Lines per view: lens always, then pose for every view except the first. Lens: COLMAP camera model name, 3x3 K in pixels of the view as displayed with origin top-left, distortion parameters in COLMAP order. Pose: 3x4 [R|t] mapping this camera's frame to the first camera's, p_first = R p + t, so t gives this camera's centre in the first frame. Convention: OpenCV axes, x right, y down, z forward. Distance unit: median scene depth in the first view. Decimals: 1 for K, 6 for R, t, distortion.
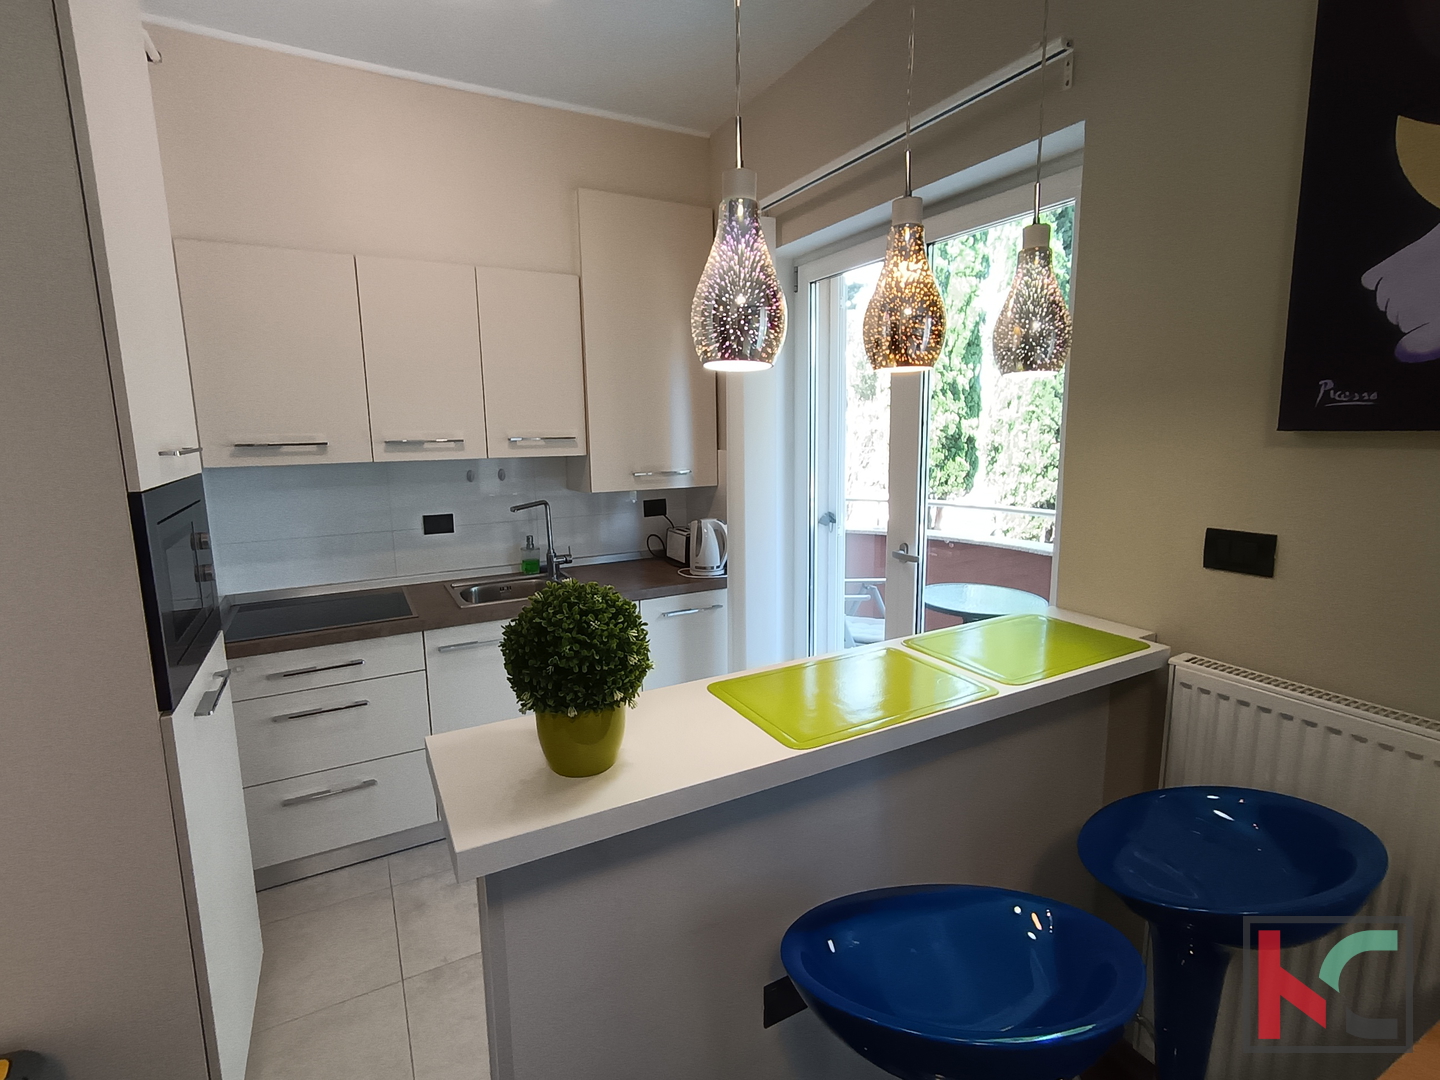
lens RADIAL K [[687.2, 0, 716.4], [0, 687.2, 533.1], [0, 0, 1]] dist [-0.000086, 0.000981]
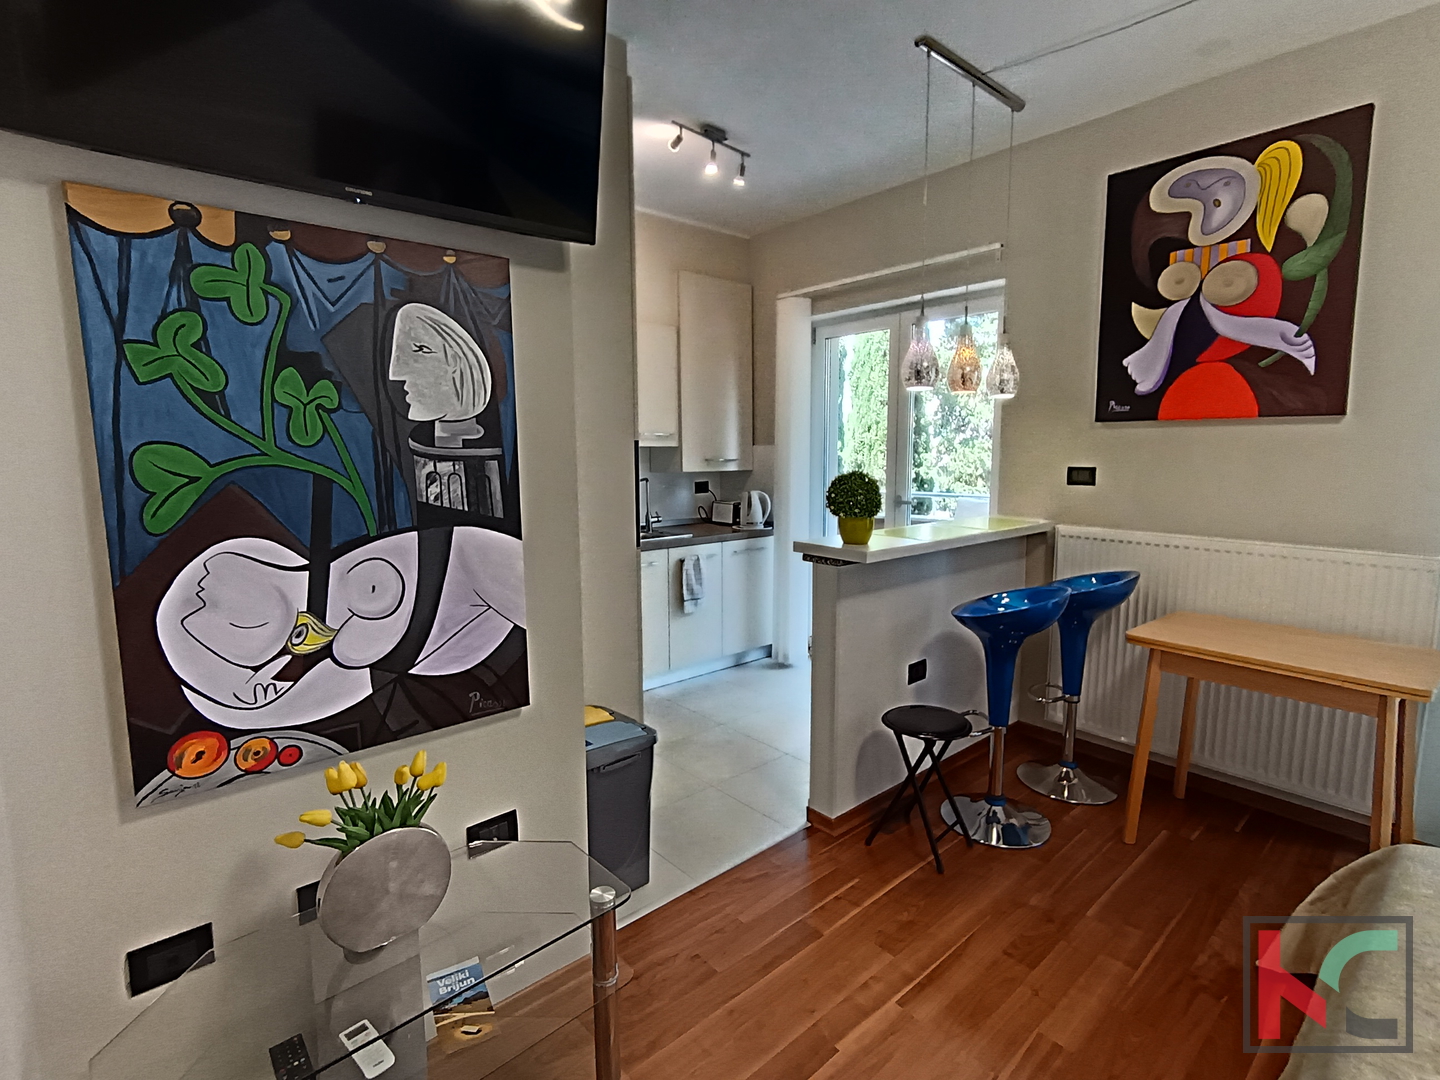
lens RADIAL K [[687.2, 0, 716.4], [0, 687.2, 533.1], [0, 0, 1]] dist [-0.000086, 0.000981]
pose [[0.977262, -0.015771, 0.211449, -0.443576], [0.023434, 0.999154, -0.033782, 0.129327], [-0.210738, 0.037969, 0.976805, -0.470497]]
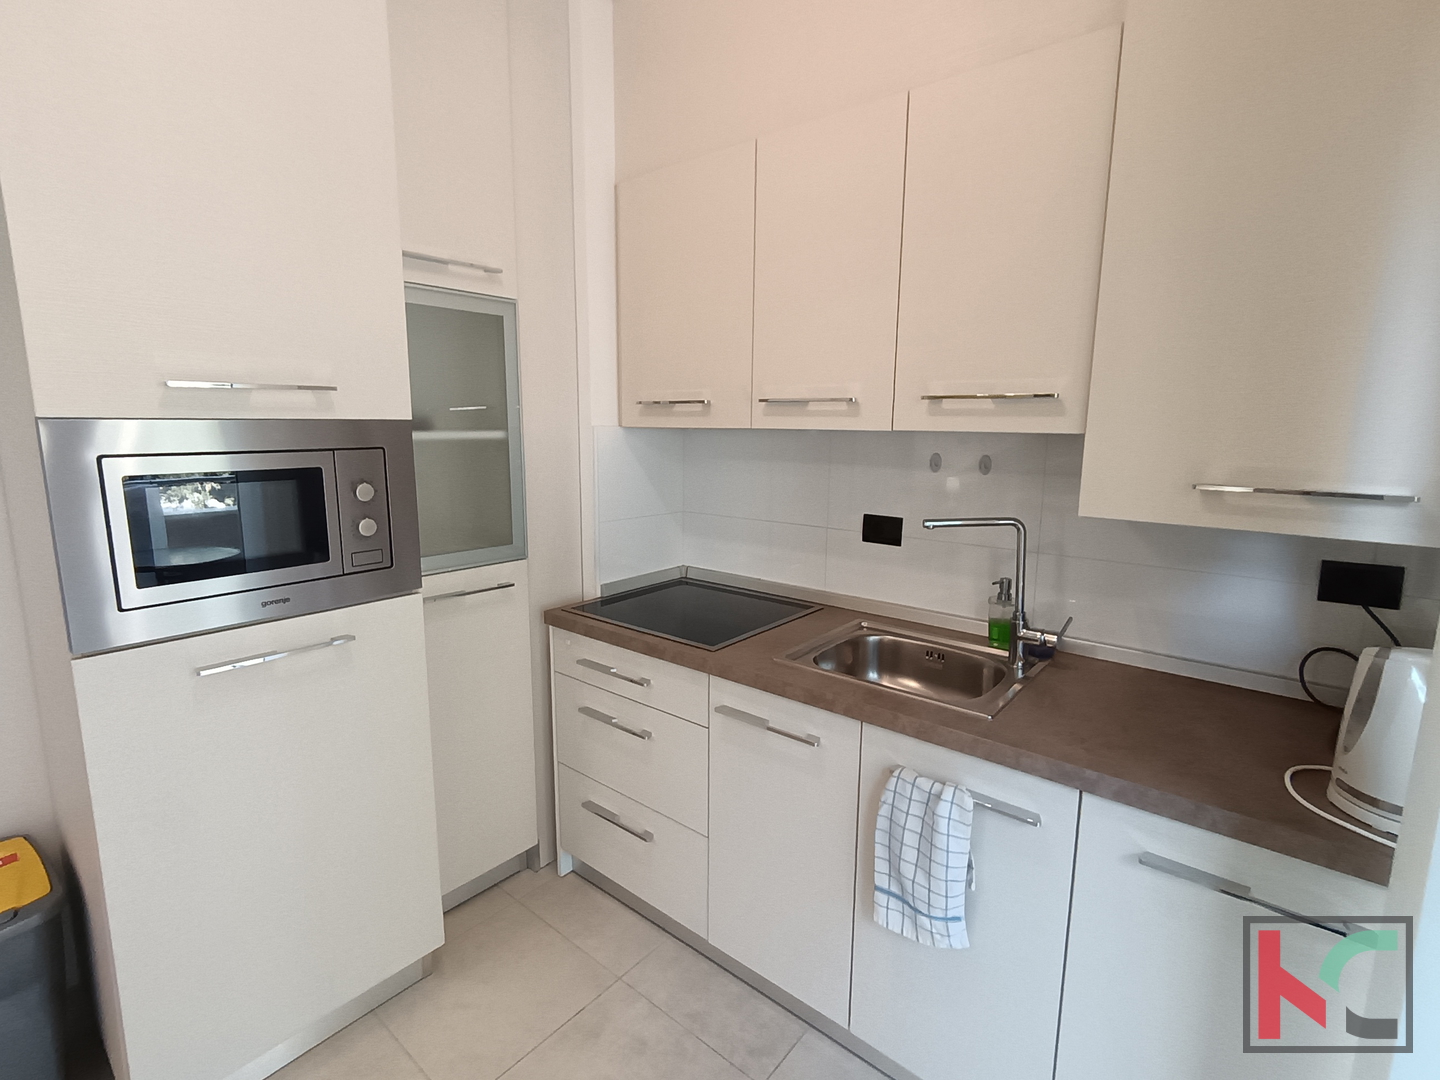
lens RADIAL K [[687.2, 0, 716.4], [0, 687.2, 533.1], [0, 0, 1]] dist [-0.000086, 0.000981]
pose [[0.361150, 0.167290, -0.917379, 0.161053], [-0.154603, 0.980903, 0.118010, -0.068506], [0.919603, 0.099211, 0.380116, 0.642868]]
